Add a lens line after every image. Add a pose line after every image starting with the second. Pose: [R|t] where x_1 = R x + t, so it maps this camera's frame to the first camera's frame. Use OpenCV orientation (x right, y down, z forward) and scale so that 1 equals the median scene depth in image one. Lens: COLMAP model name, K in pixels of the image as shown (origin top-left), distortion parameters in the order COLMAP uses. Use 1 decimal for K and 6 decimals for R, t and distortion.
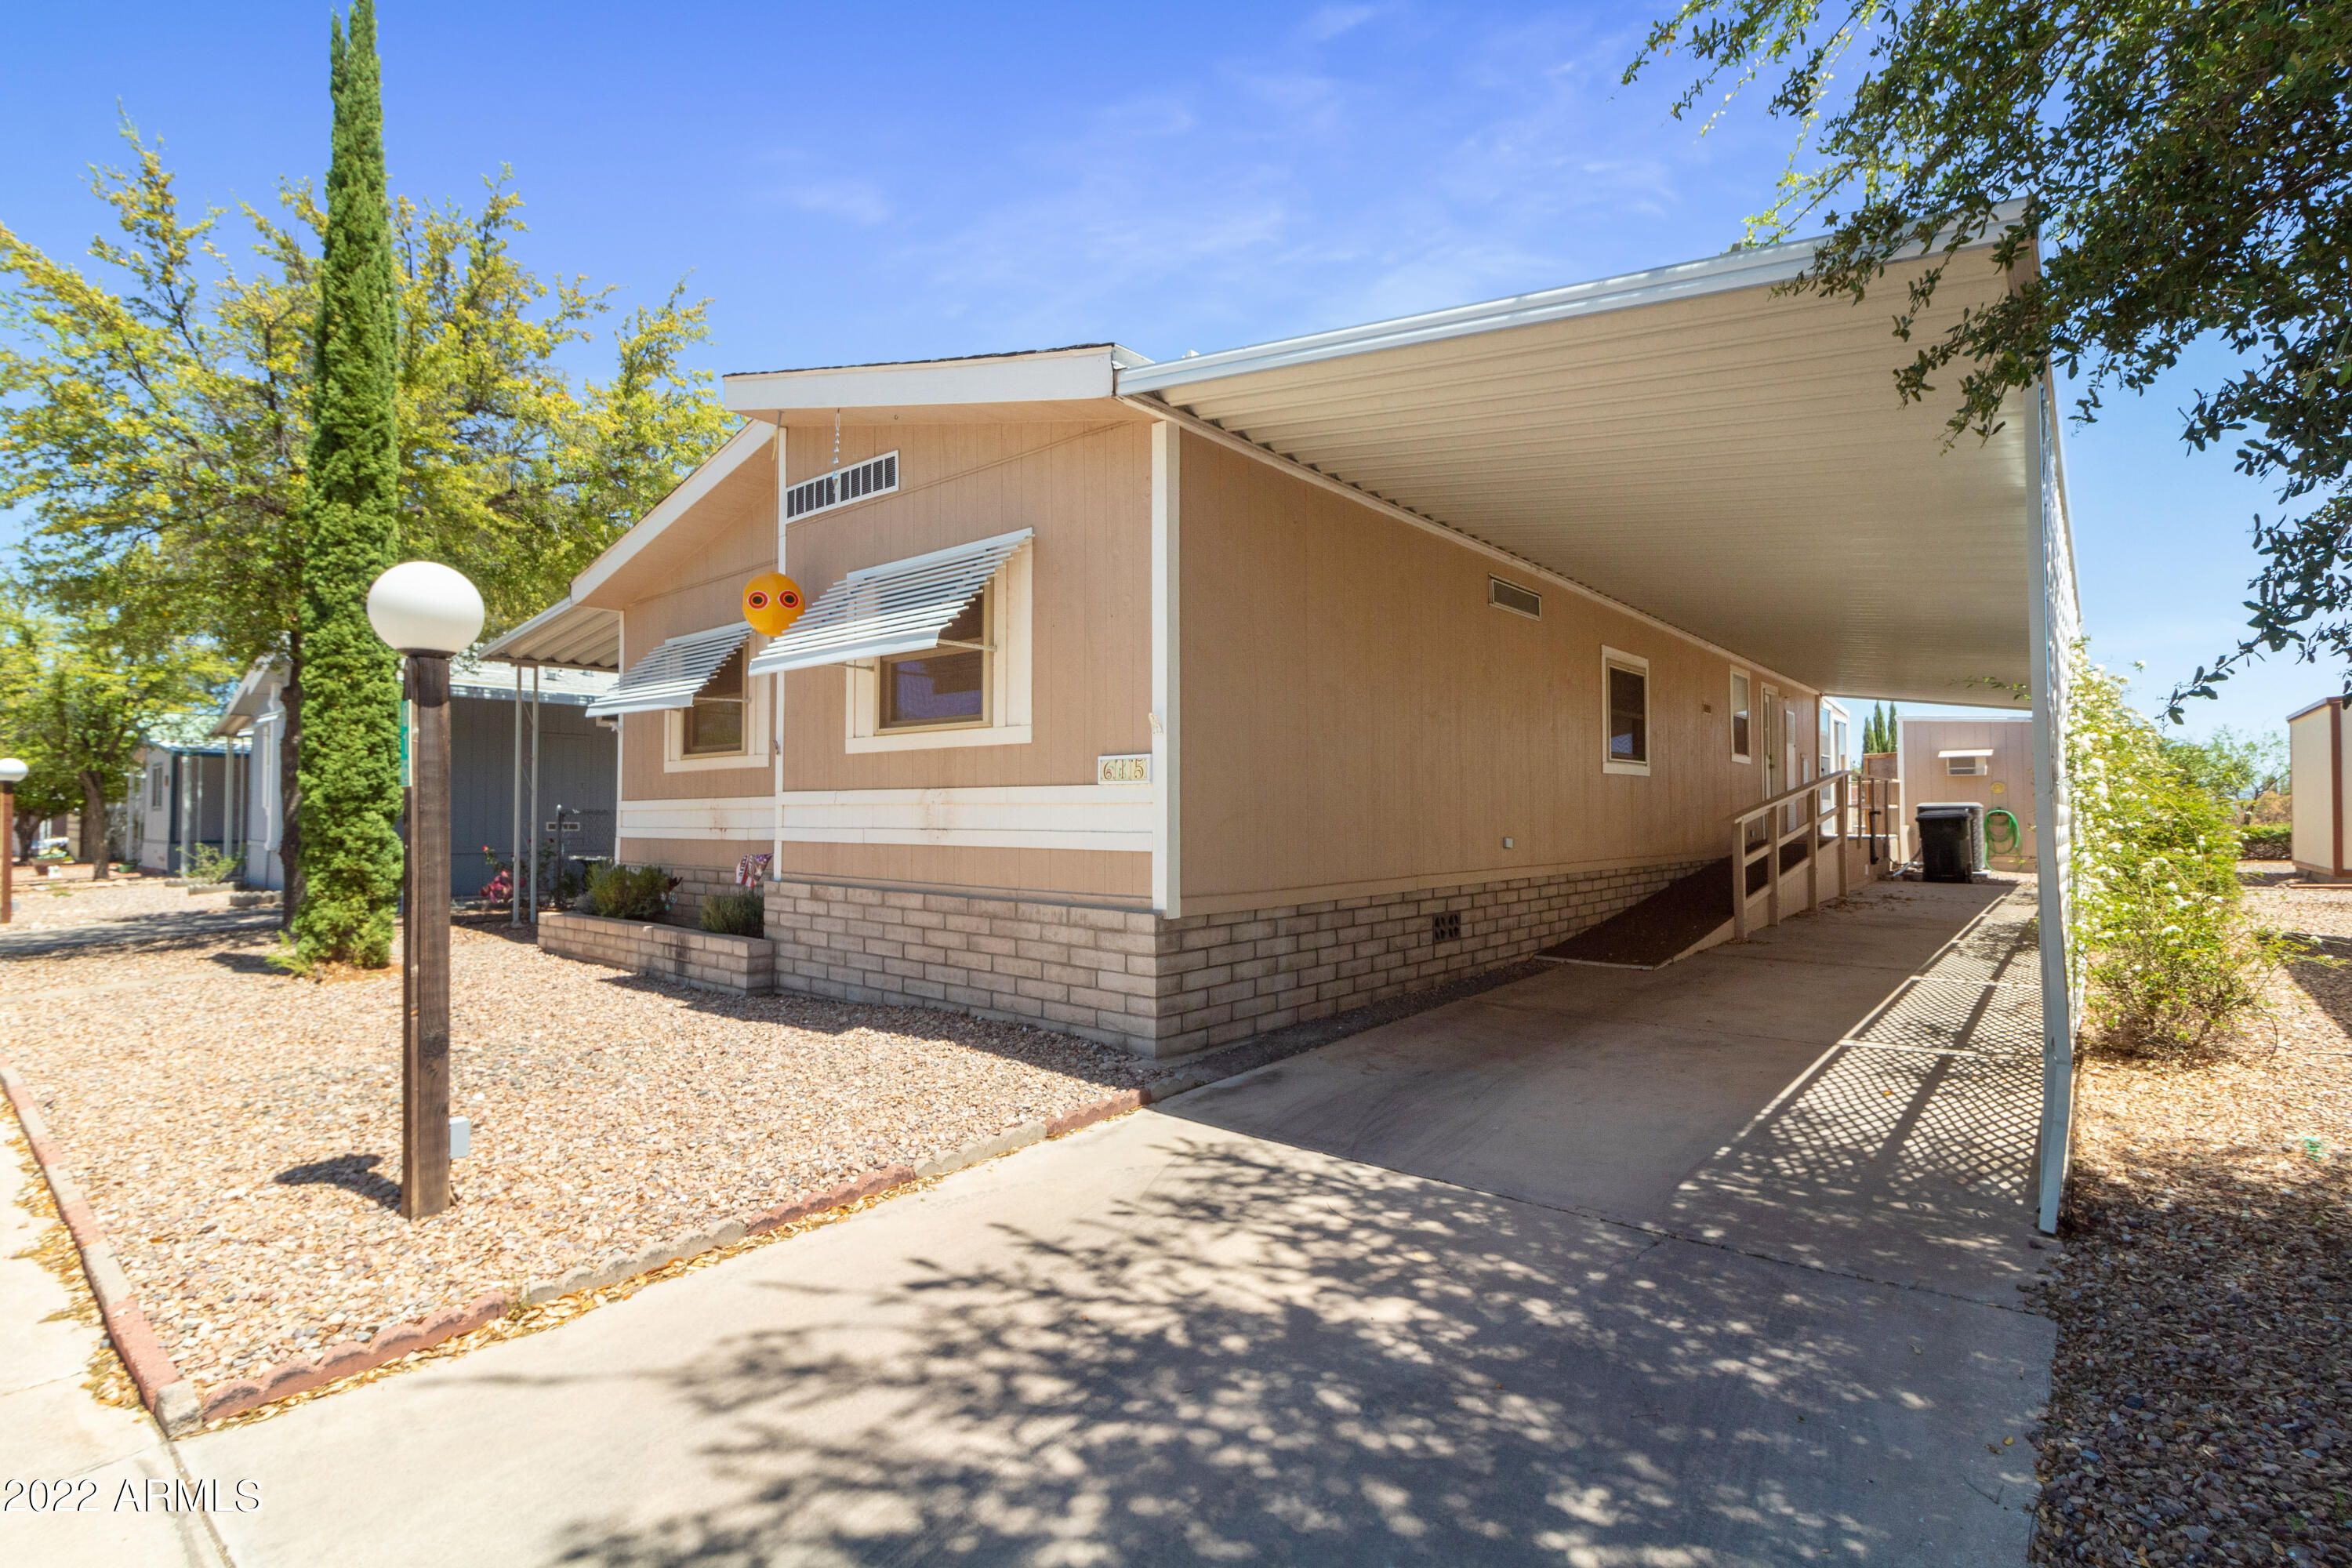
lens RADIAL K [[1089.6, 0, 1190.5], [0, 1089.6, 797.5], [0, 0, 1]] dist [-0.009139, 0.000029]
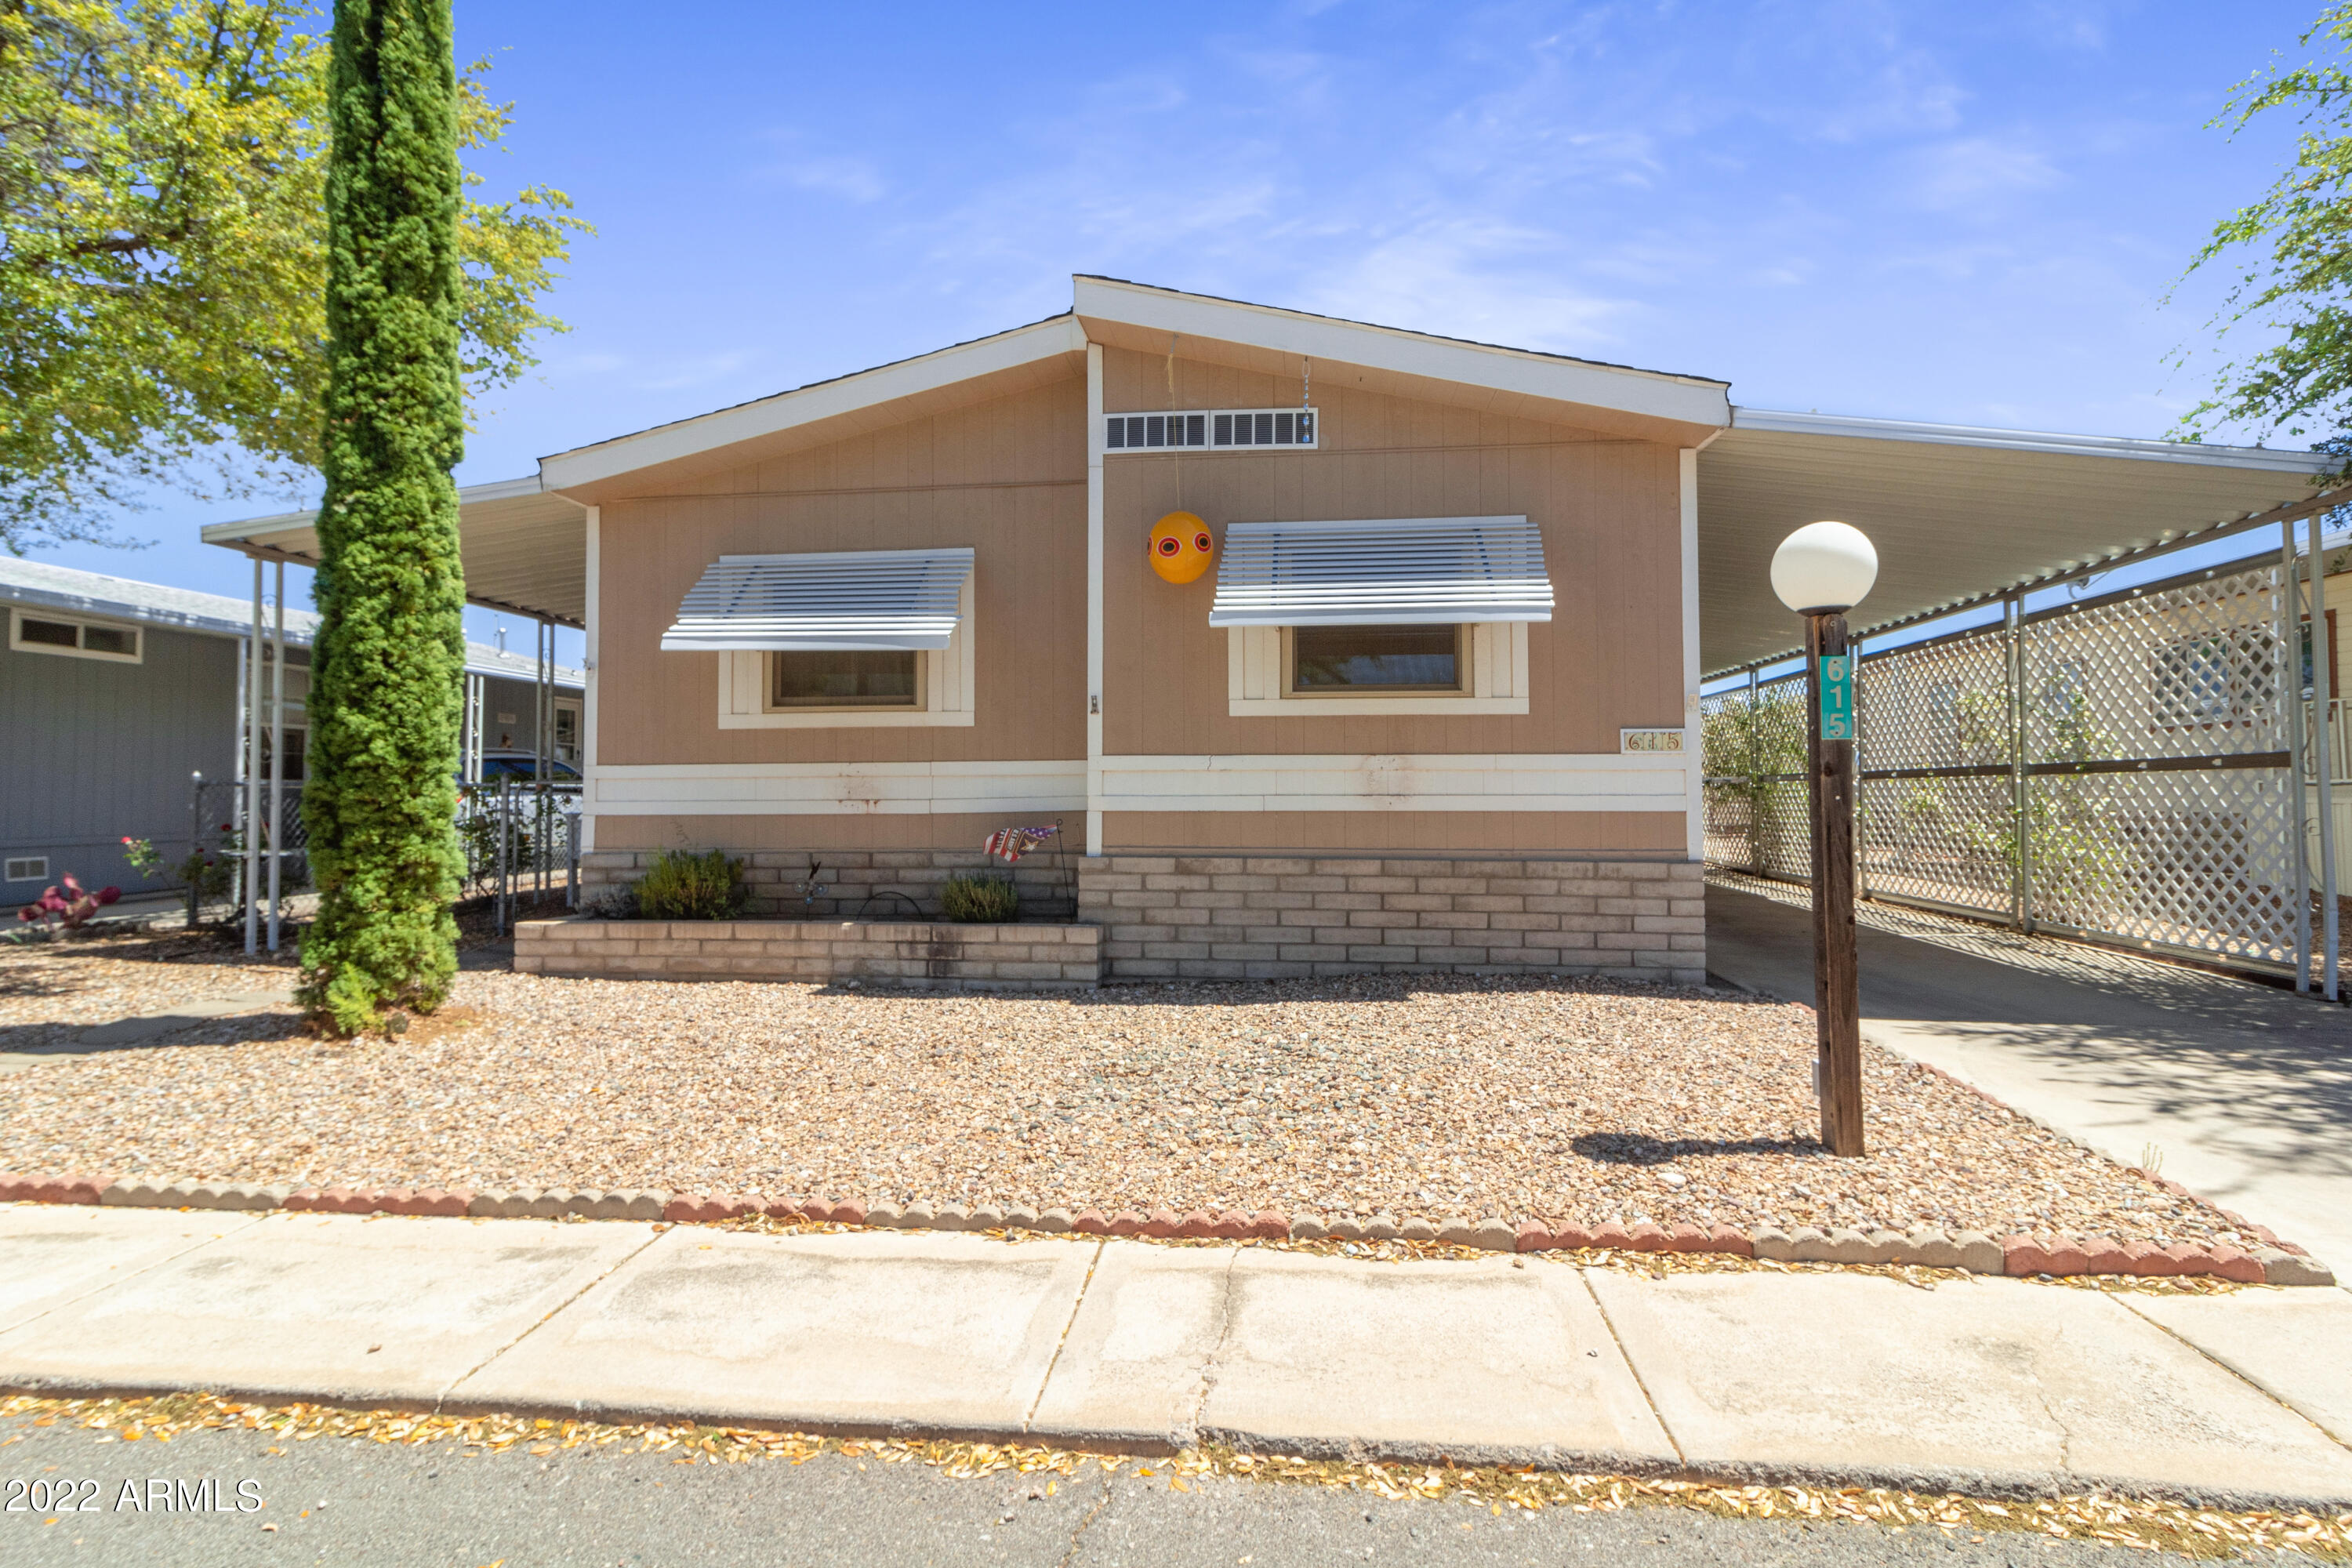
lens RADIAL K [[1089.6, 0, 1186.8], [0, 1089.6, 769.6], [0, 0, 1]] dist [-0.009139, 0.000029]
pose [[0.837483, 0.010542, 0.546362, -0.800126], [-0.008364, 0.999944, -0.006473, 0.011790], [-0.546399, 0.000851, 0.837524, 0.218600]]
